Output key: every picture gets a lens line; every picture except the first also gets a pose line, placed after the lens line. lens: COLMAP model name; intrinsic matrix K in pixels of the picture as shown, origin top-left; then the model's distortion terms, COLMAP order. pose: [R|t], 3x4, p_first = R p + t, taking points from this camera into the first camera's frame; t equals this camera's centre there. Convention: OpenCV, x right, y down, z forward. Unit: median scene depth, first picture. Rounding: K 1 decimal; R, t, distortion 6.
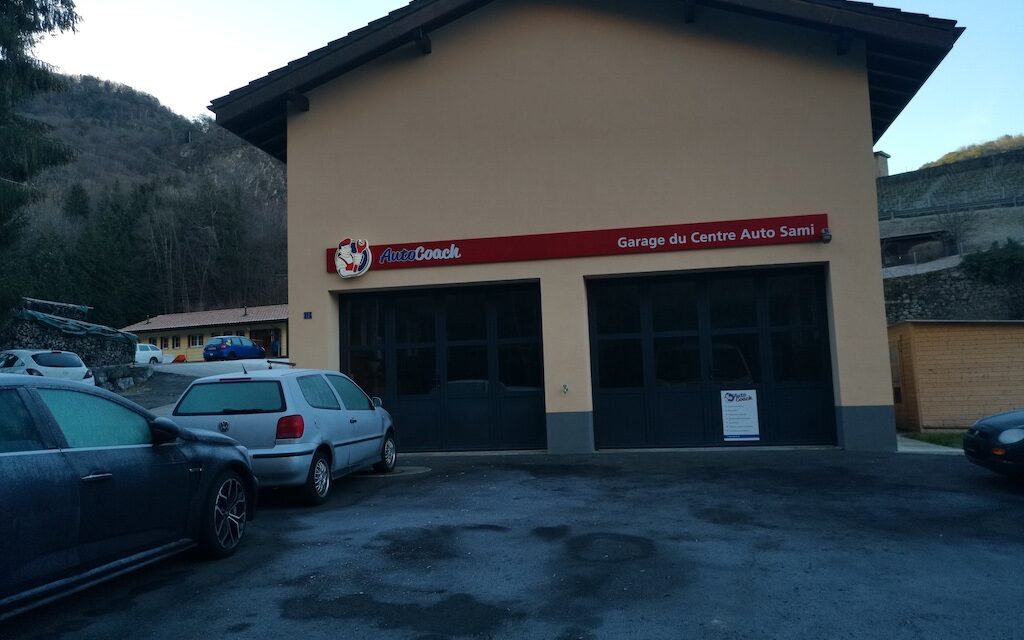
lens RADIAL K [[779.1, 0, 512.0], [0, 779.1, 320.0], [0, 0, 1]] dist [0.035397, -0.006040]
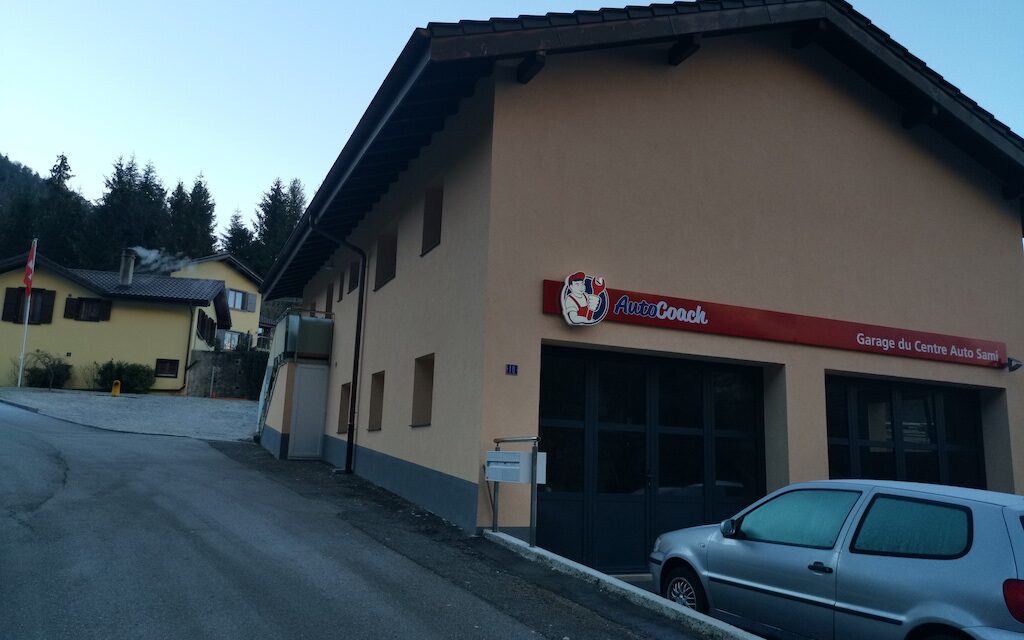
lens RADIAL K [[779.1, 0, 512.0], [0, 779.1, 320.0], [0, 0, 1]] dist [0.035397, -0.006040]
pose [[0.824593, 0.162130, 0.541996, -0.656535], [-0.118364, 0.986294, -0.114956, 0.030438], [-0.553205, 0.030639, 0.832481, 0.441245]]
